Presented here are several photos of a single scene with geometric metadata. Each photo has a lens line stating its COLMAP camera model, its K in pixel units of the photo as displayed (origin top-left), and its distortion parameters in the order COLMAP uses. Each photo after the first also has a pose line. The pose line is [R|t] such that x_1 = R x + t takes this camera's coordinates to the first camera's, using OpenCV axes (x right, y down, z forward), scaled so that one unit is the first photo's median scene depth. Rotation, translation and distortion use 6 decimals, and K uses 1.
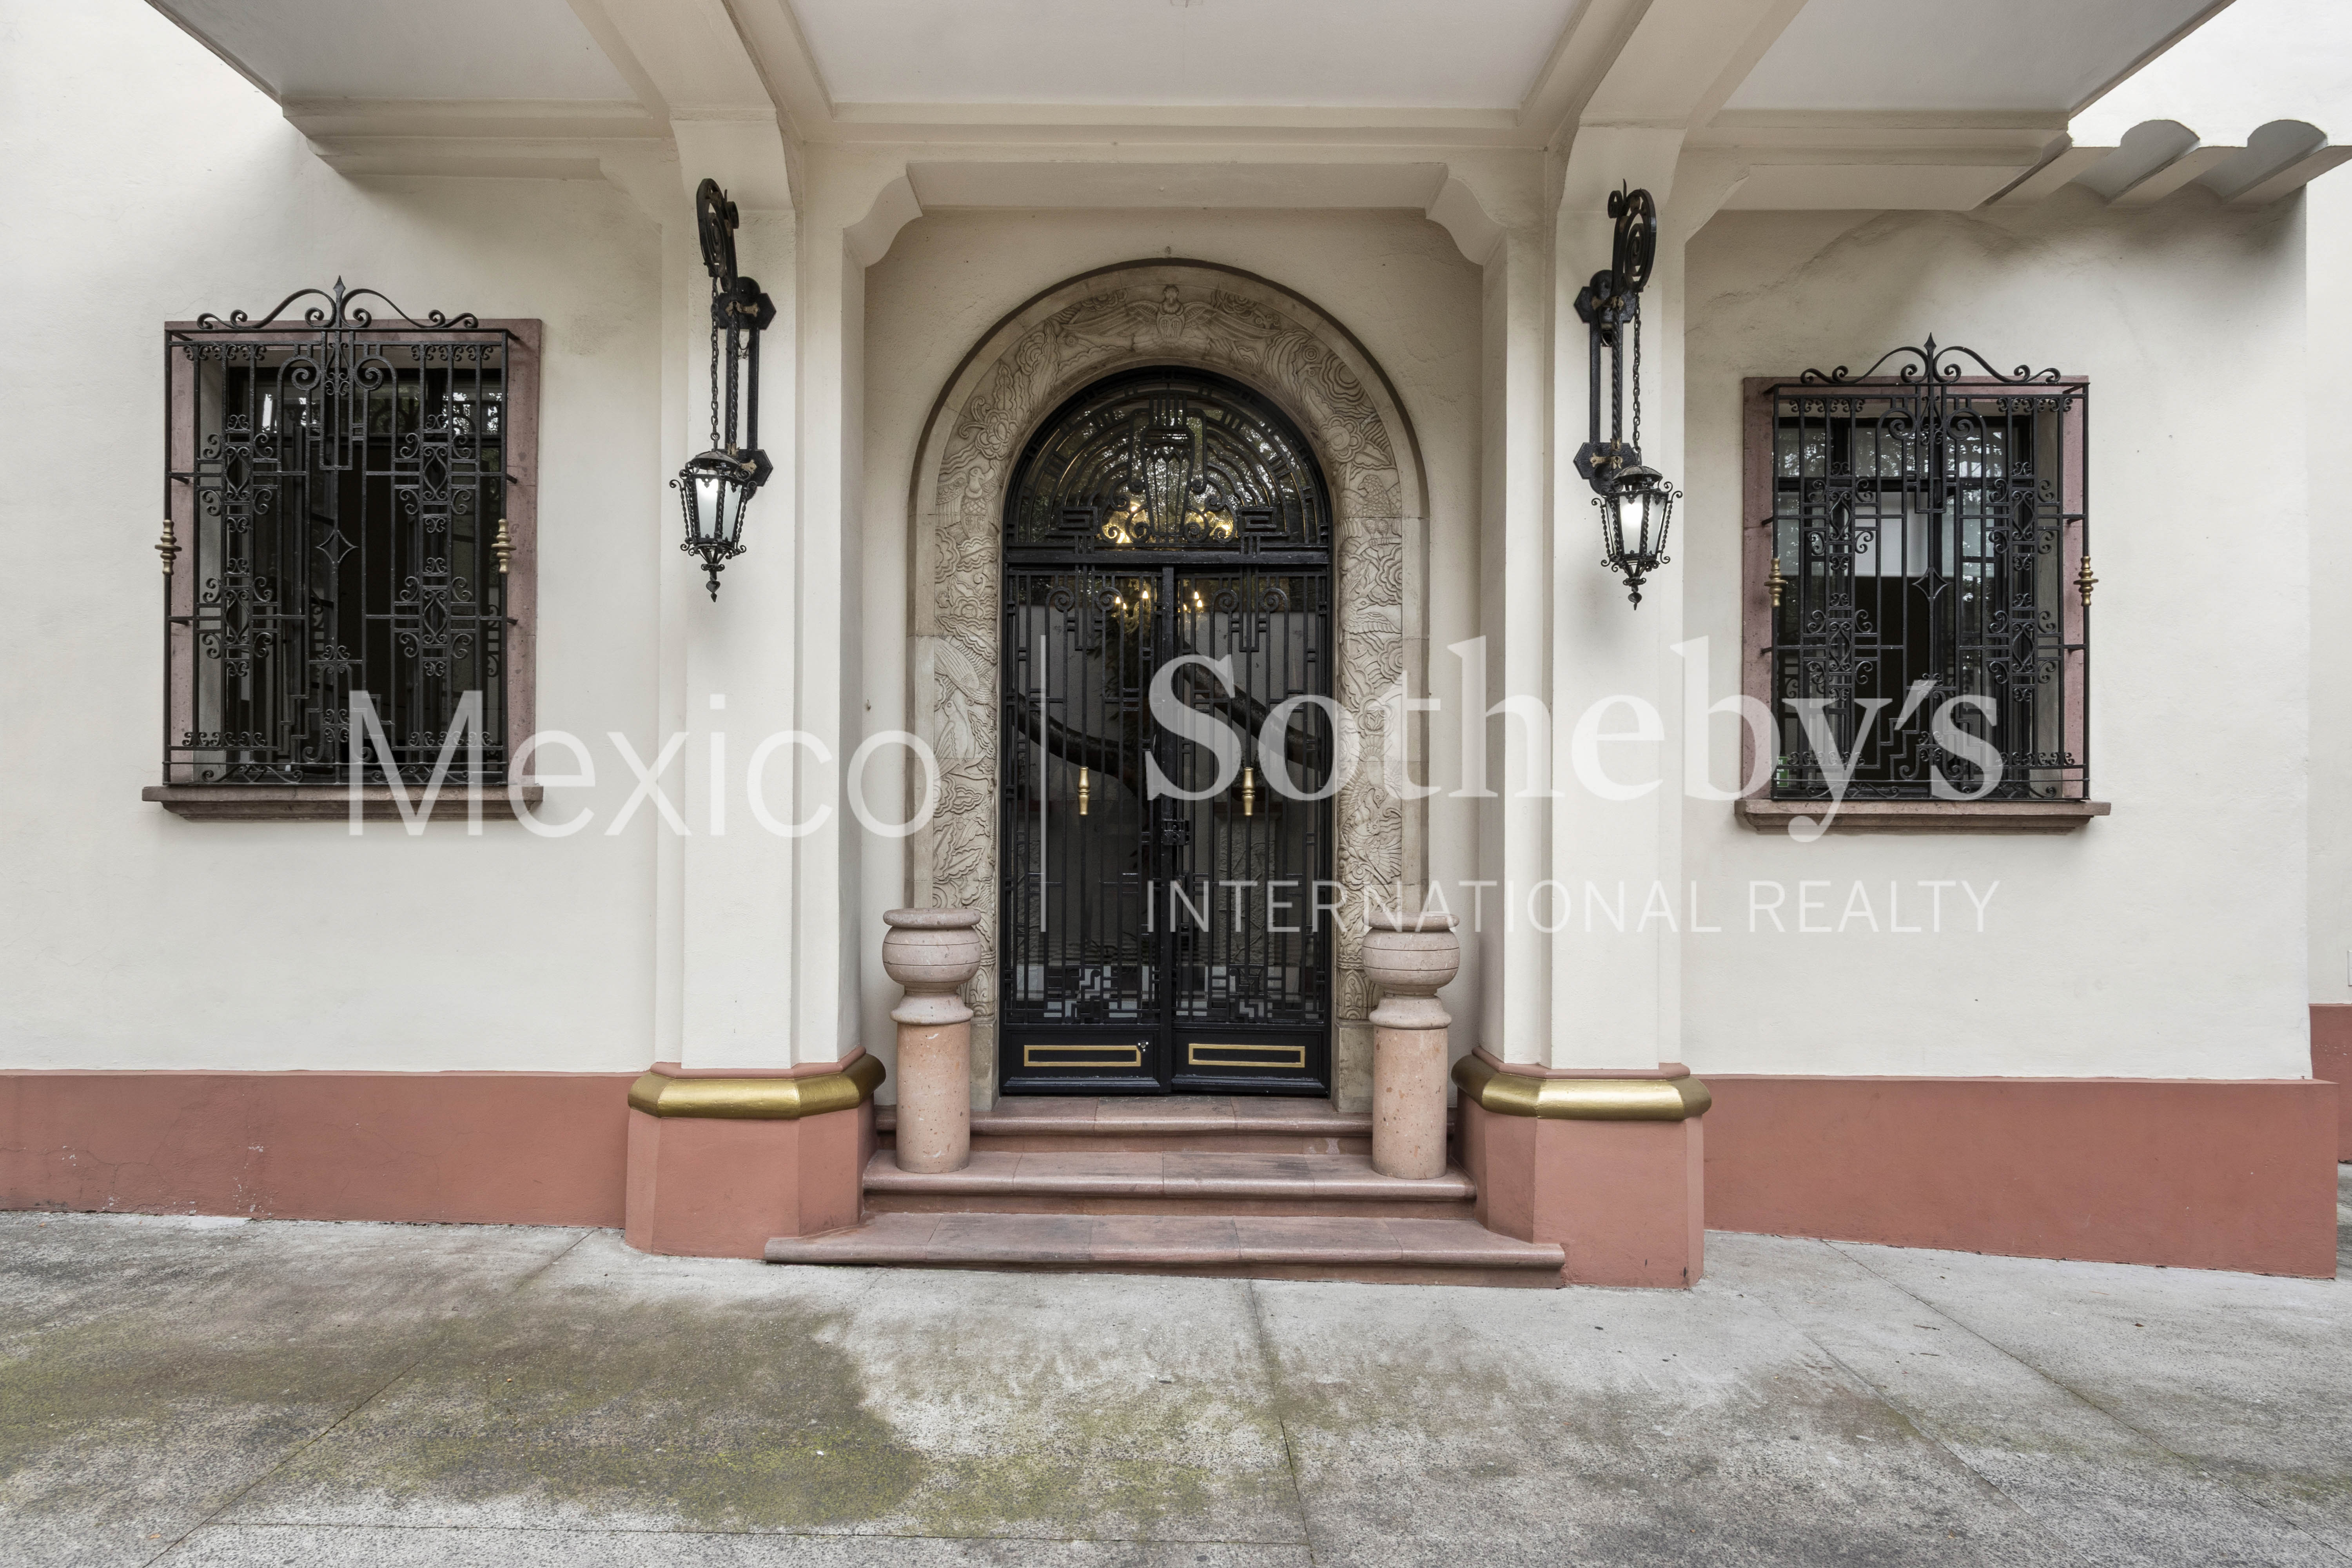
lens RADIAL K [[1426.0, 0, 1178.3], [0, 1426.0, 795.3], [0, 0, 1]] dist [0.008498, -0.008128]
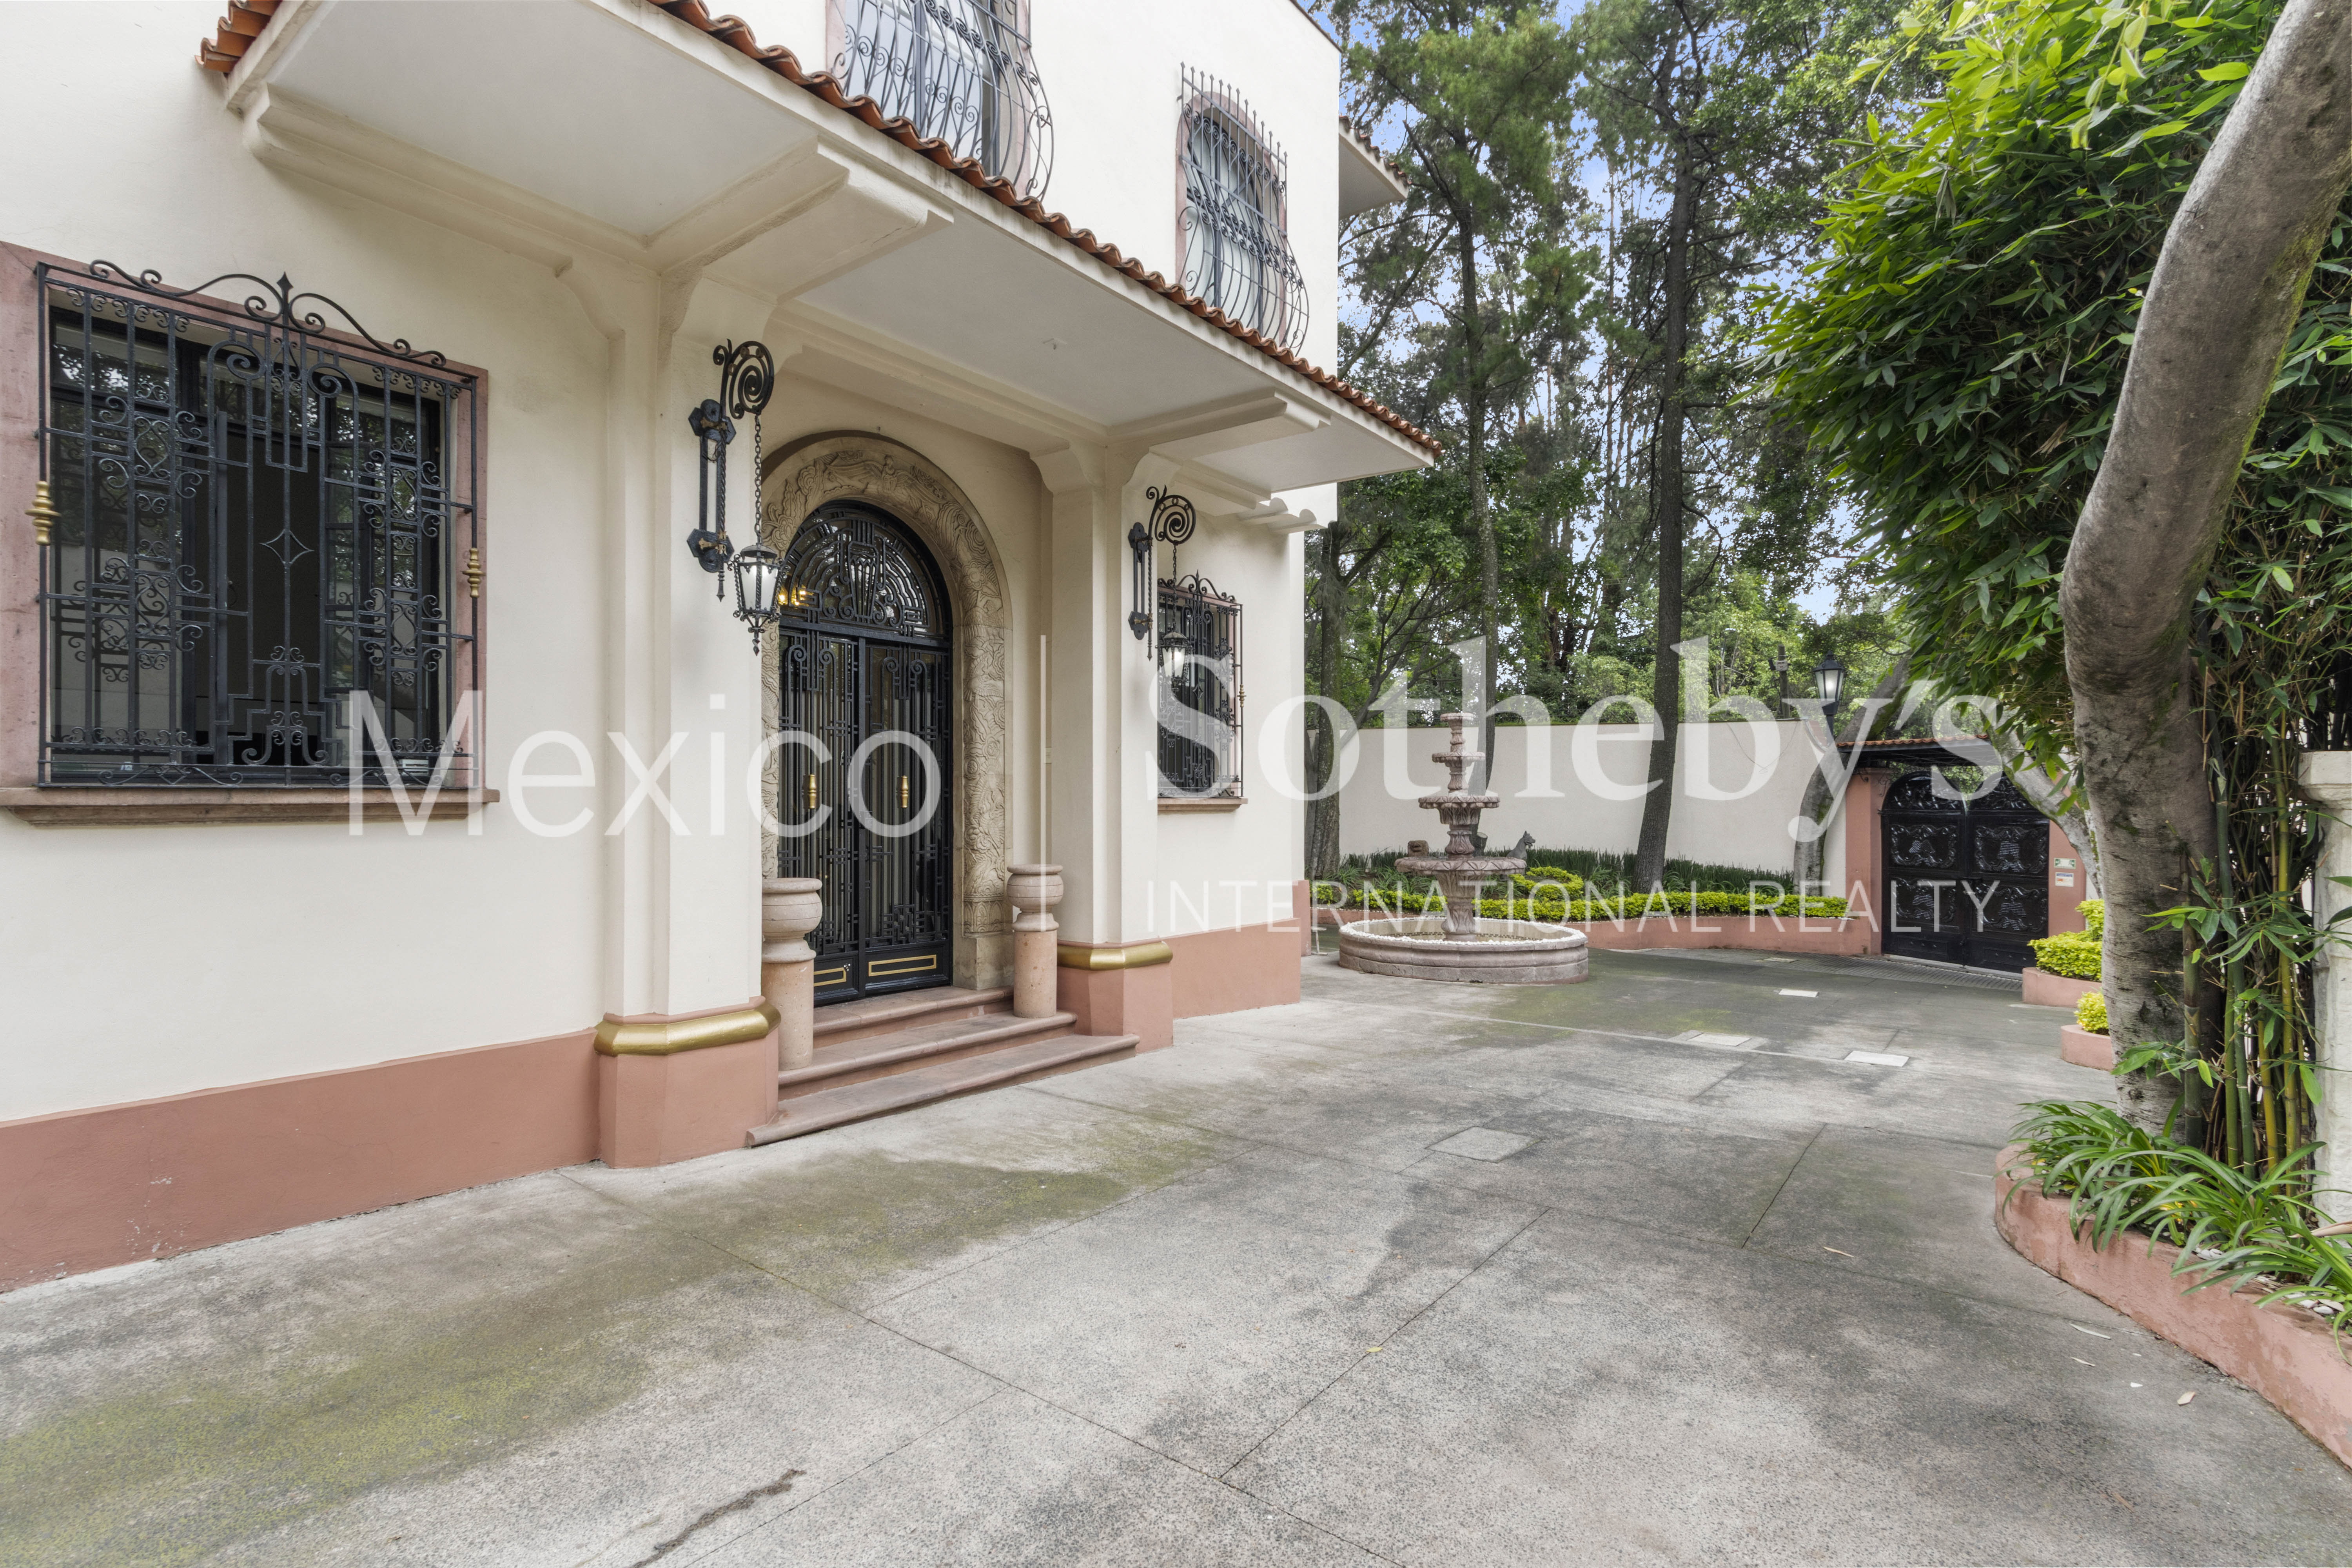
lens RADIAL K [[1120.5, 0, 1175.2], [0, 1120.5, 786.3], [0, 0, 1]] dist [-0.001194, 0.000880]
pose [[0.616986, 0.004291, 0.786962, -0.877078], [0.000558, 0.999983, -0.005889, -0.003446], [-0.786974, 0.004073, 0.616973, 0.043188]]
